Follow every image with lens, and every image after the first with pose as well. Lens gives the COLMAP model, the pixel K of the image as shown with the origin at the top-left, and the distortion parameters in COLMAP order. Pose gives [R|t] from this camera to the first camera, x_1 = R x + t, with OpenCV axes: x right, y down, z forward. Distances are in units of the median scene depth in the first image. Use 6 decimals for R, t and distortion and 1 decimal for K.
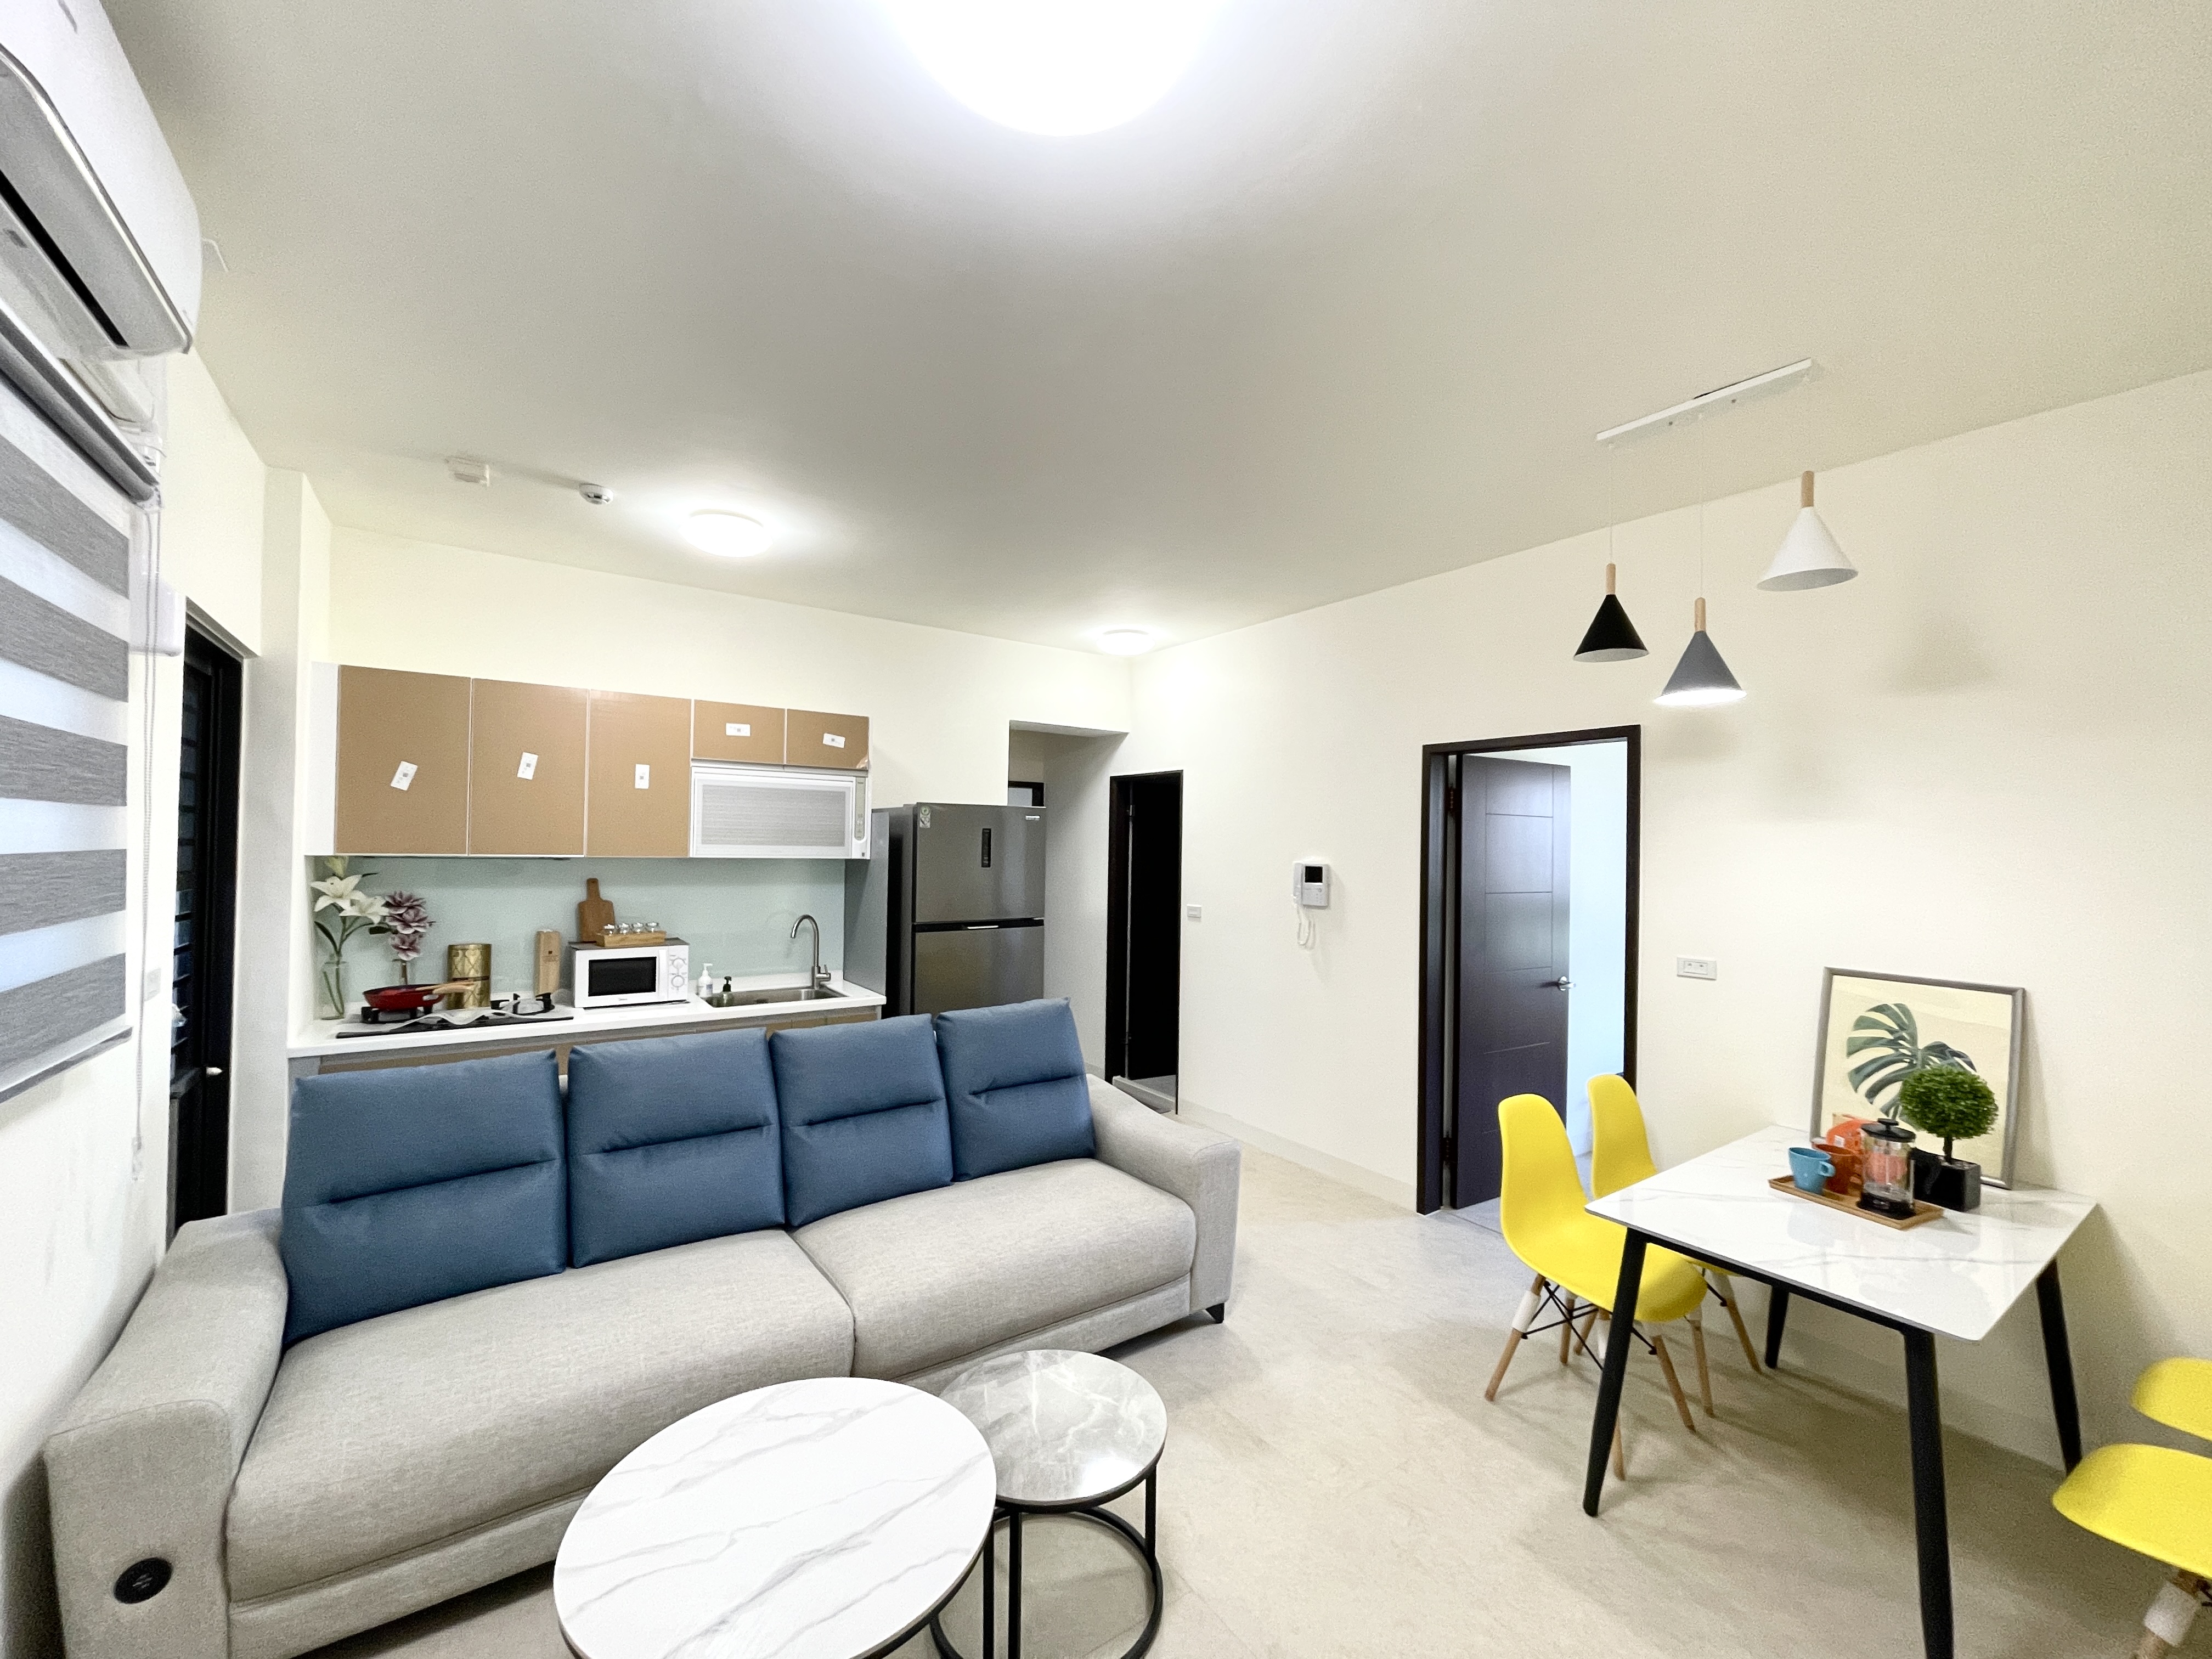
lens RADIAL K [[890.5, 0, 1099.7], [0, 890.5, 835.4], [0, 0, 1]] dist [-0.002893, 0.000279]
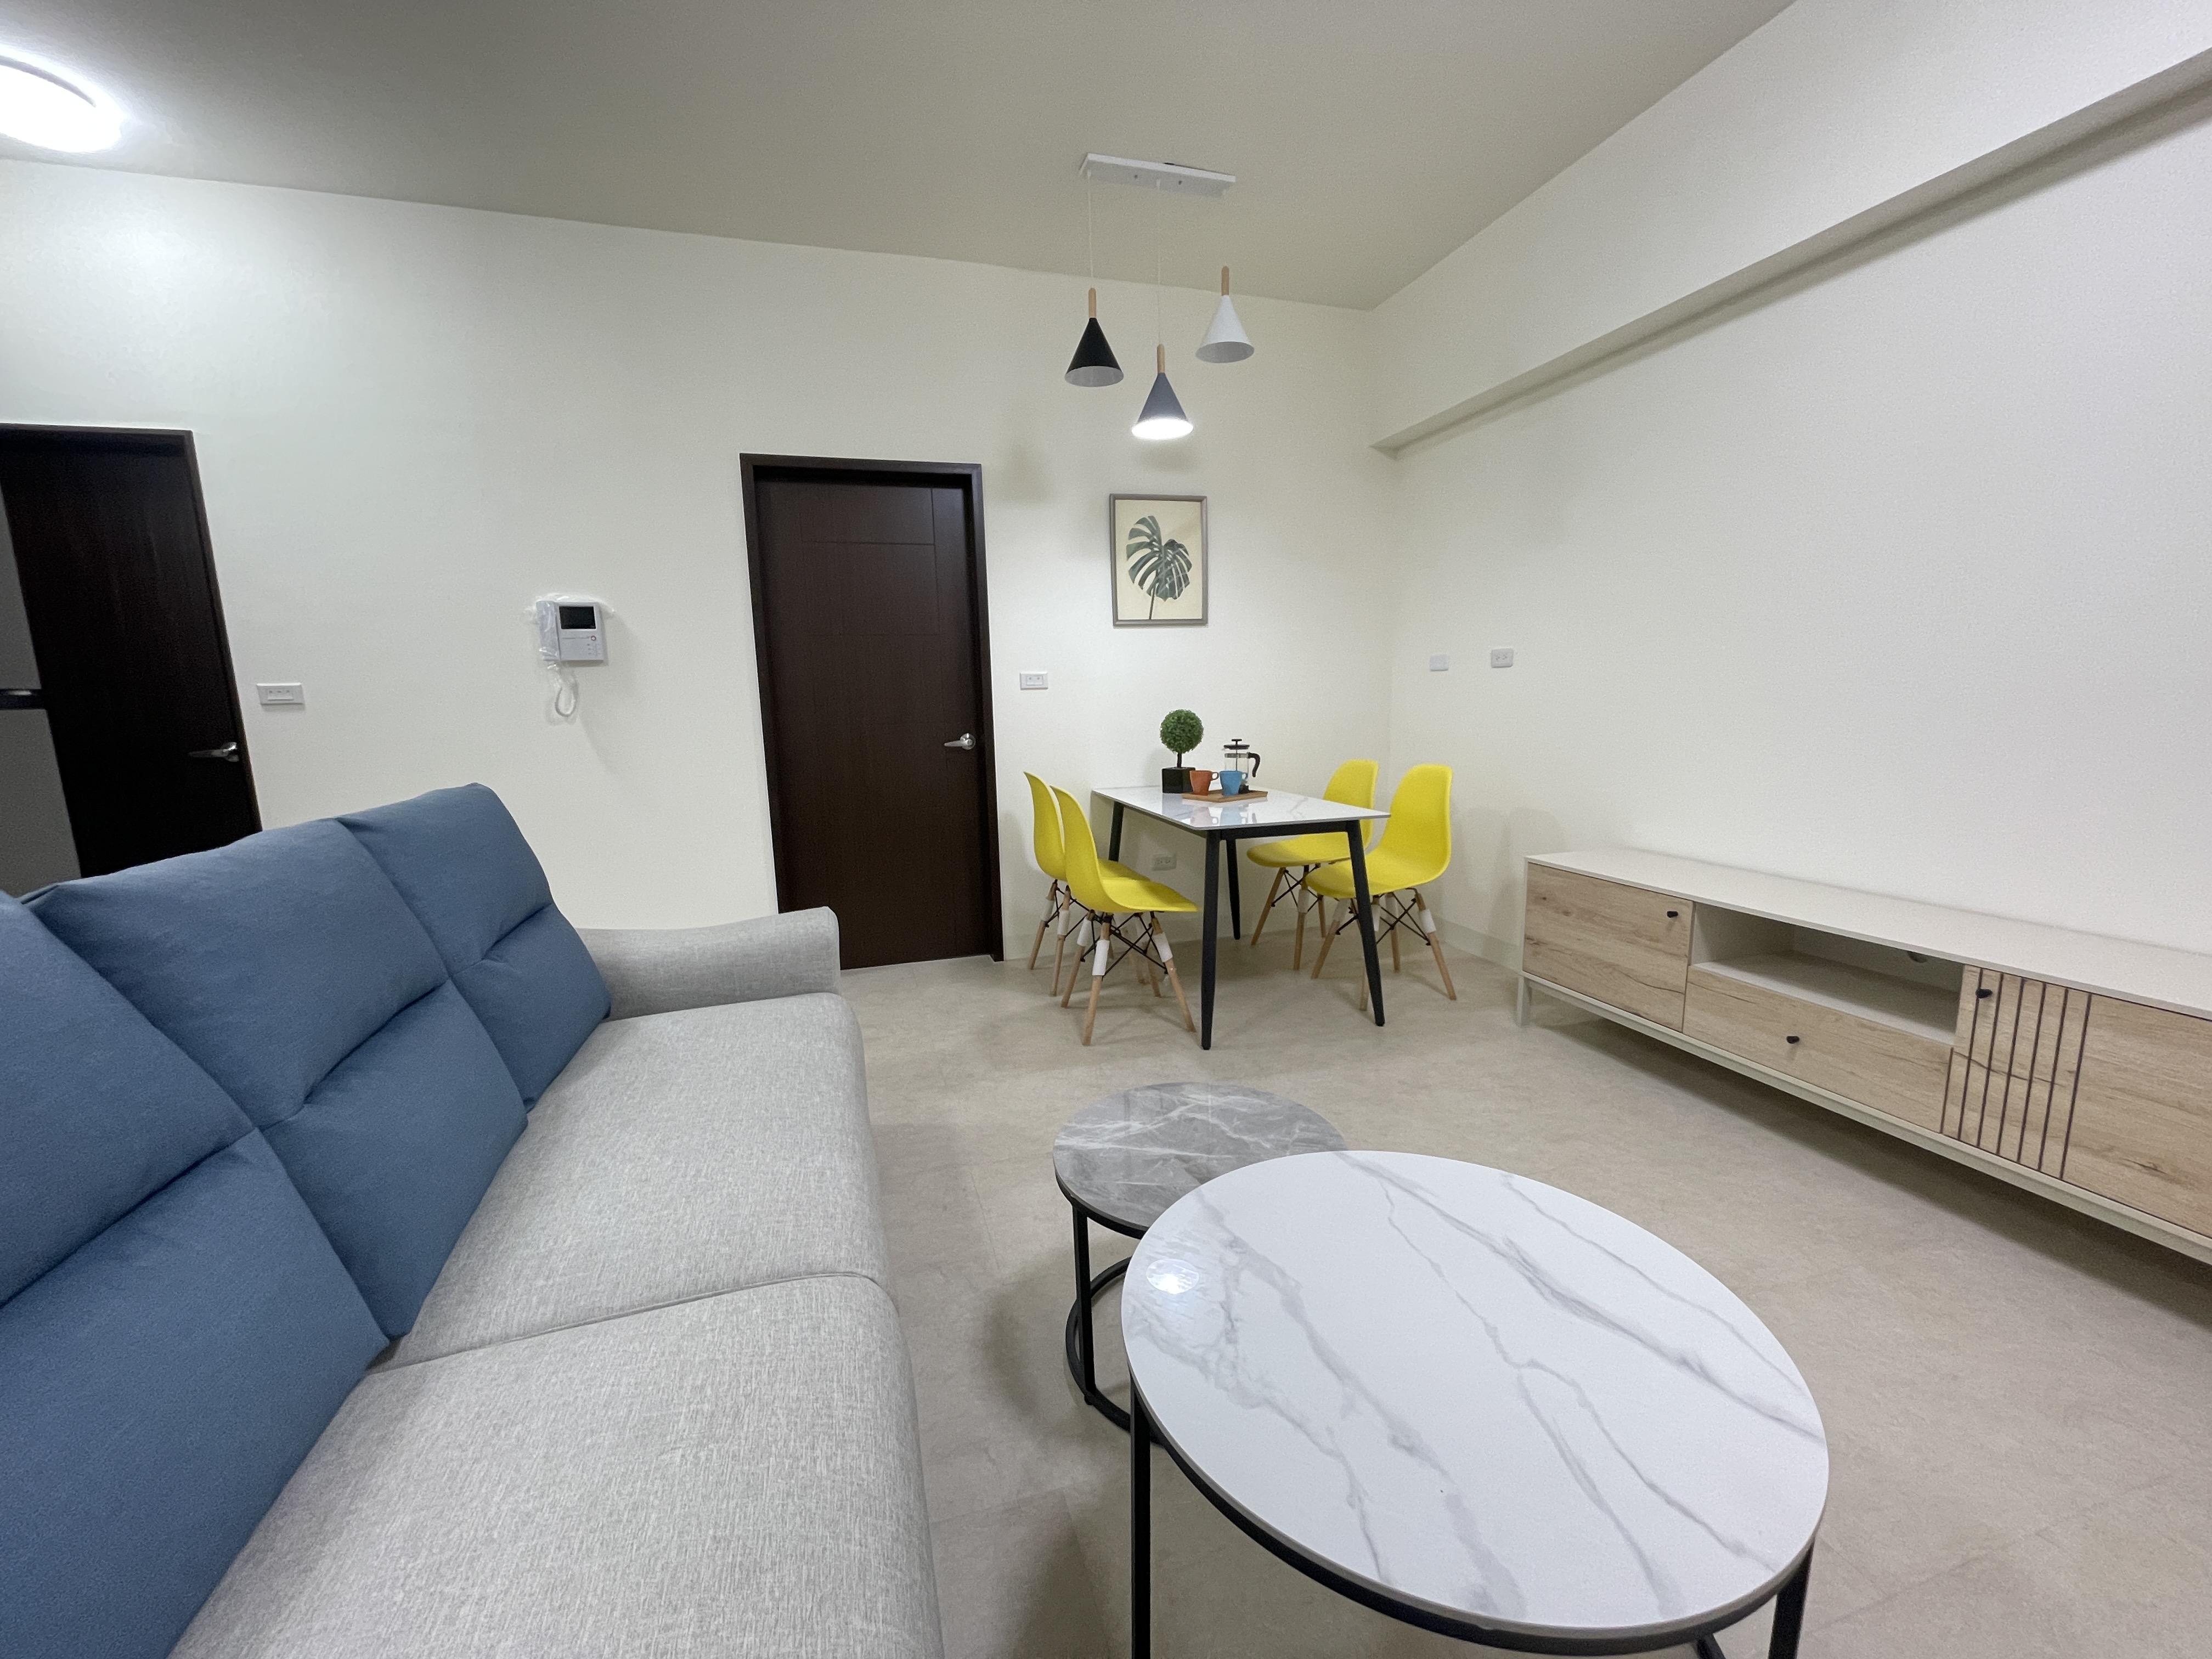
lens RADIAL K [[890.5, 0, 1099.7], [0, 890.5, 835.4], [0, 0, 1]] dist [-0.002893, 0.000279]
pose [[0.311099, -0.174381, 0.934242, -0.477209], [0.020645, 0.984030, 0.176799, 0.140179], [-0.950153, -0.035714, 0.309731, 0.510685]]
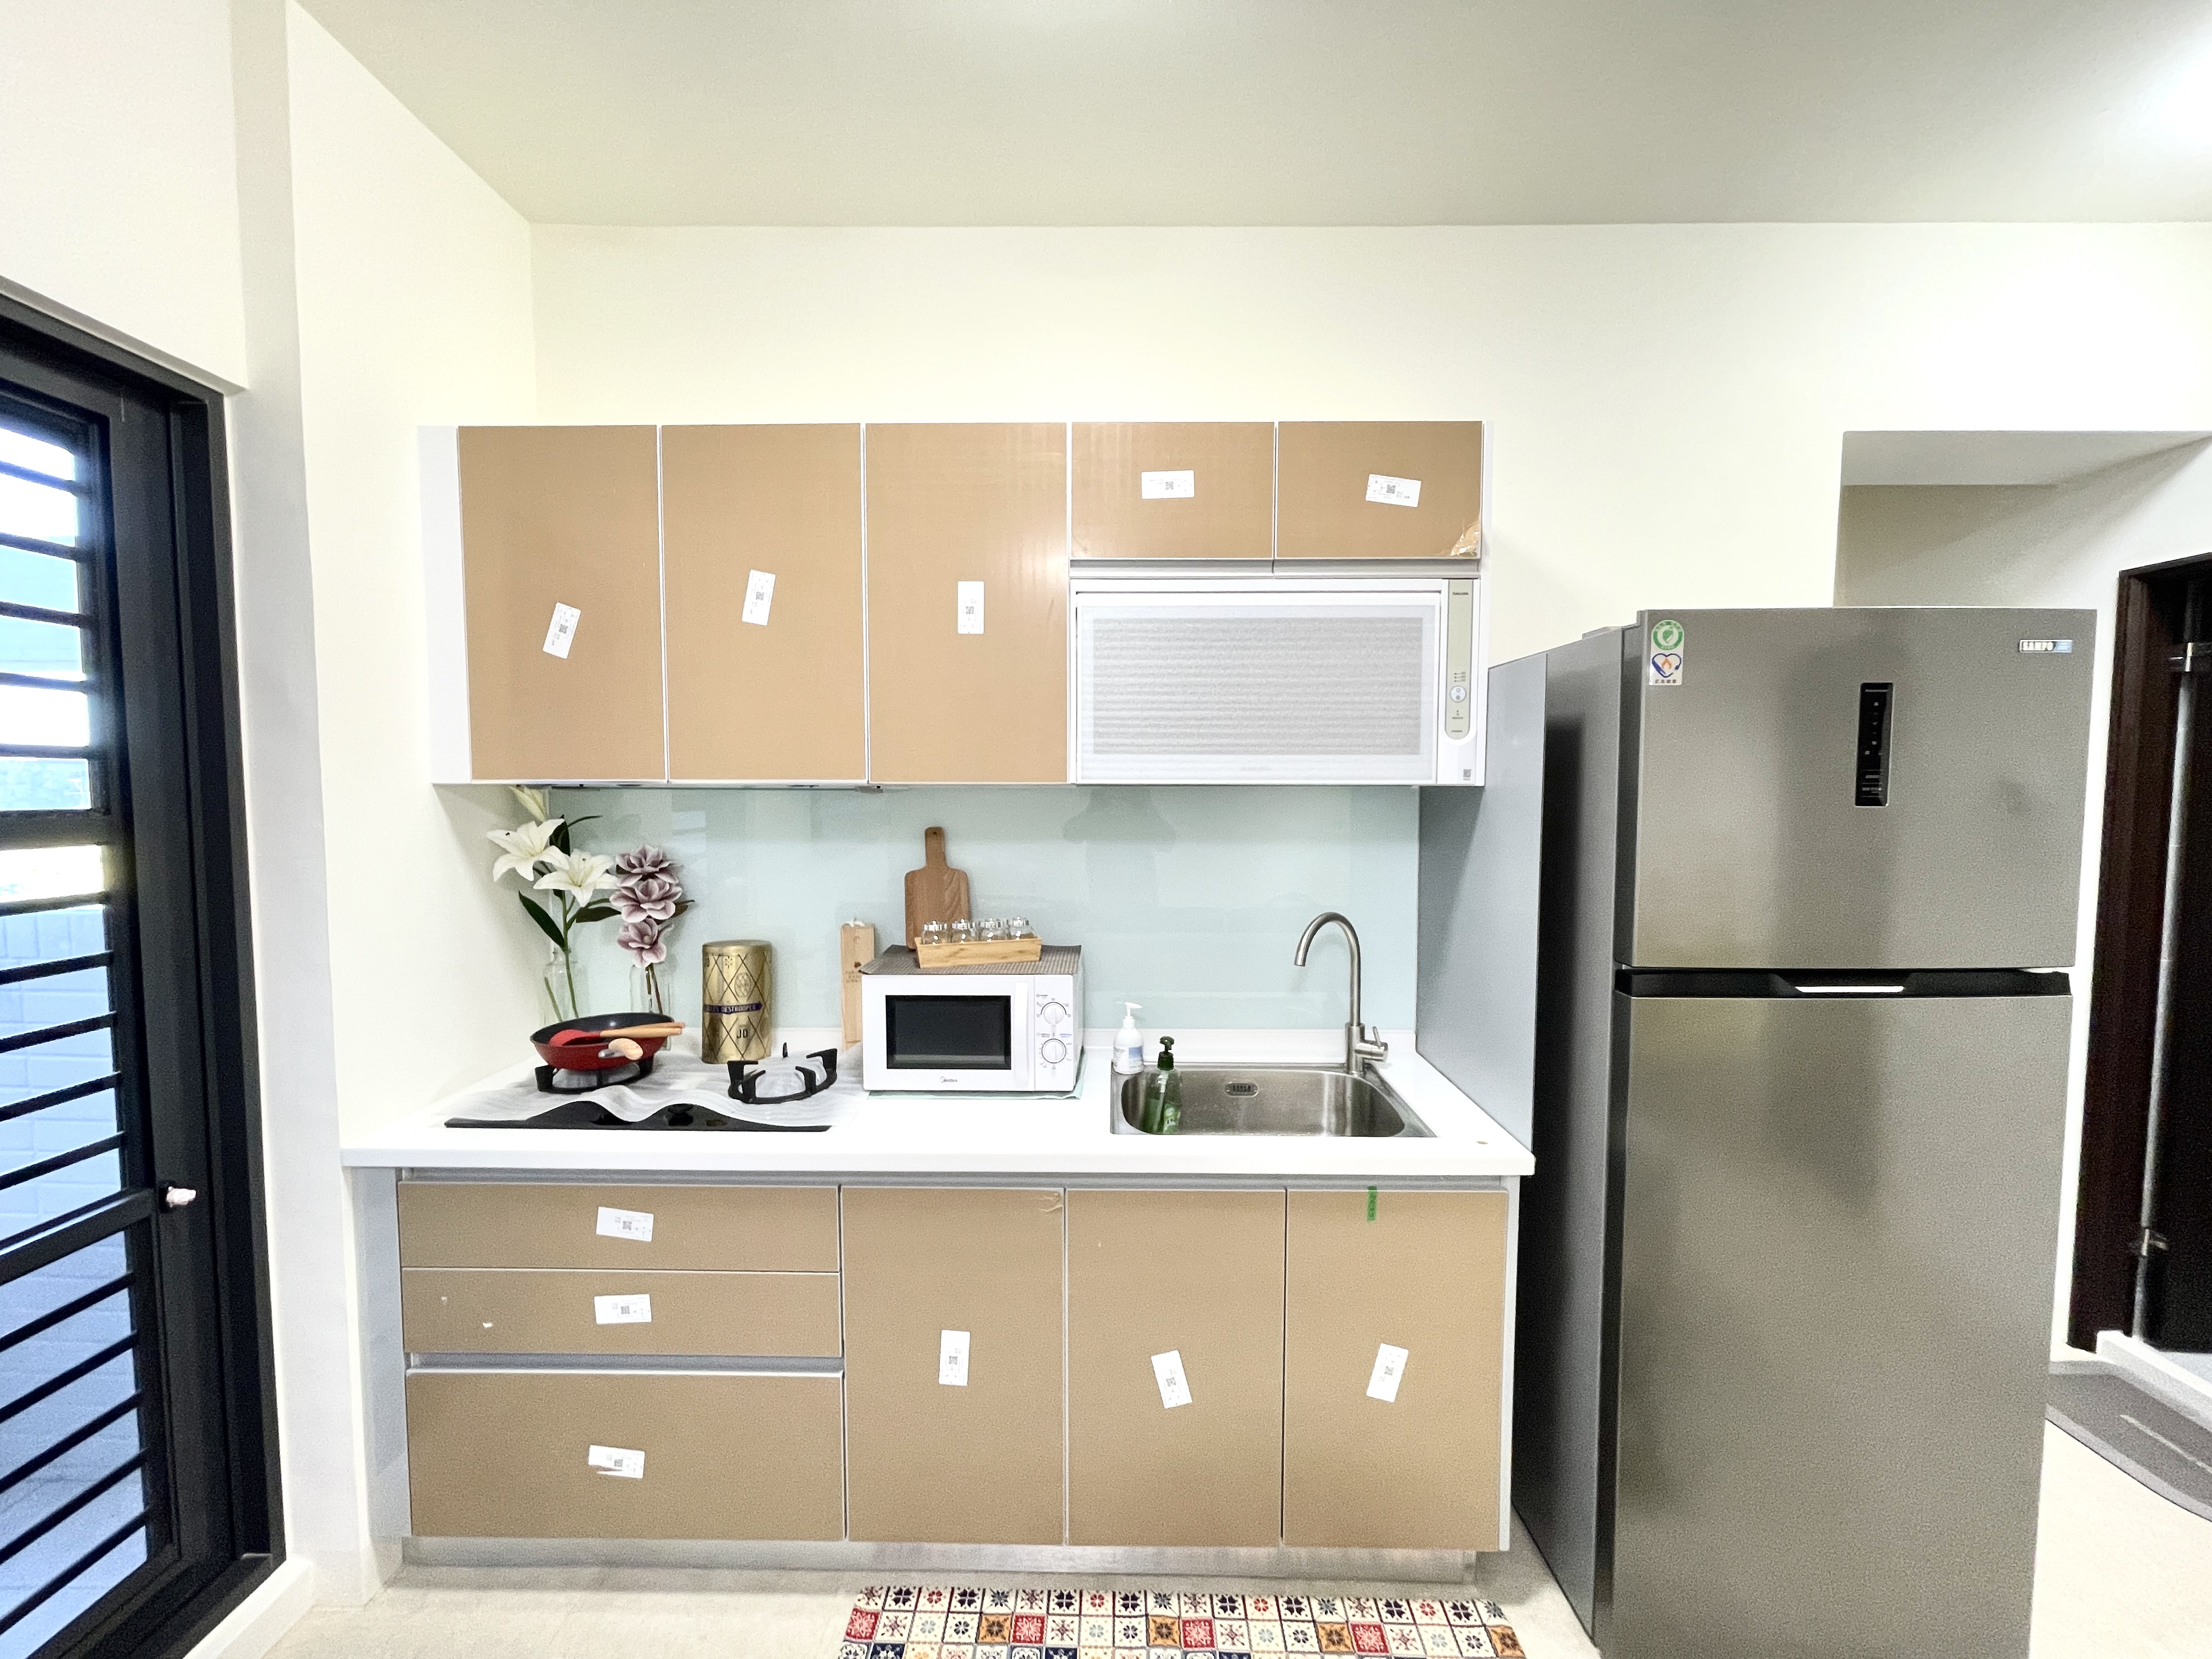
lens RADIAL K [[890.5, 0, 1099.7], [0, 890.5, 835.4], [0, 0, 1]] dist [-0.002893, 0.000279]
pose [[0.814784, 0.016334, -0.579534, -0.234855], [0.020081, 0.998208, 0.056366, 0.032656], [0.579417, -0.057564, 0.812996, 0.806959]]
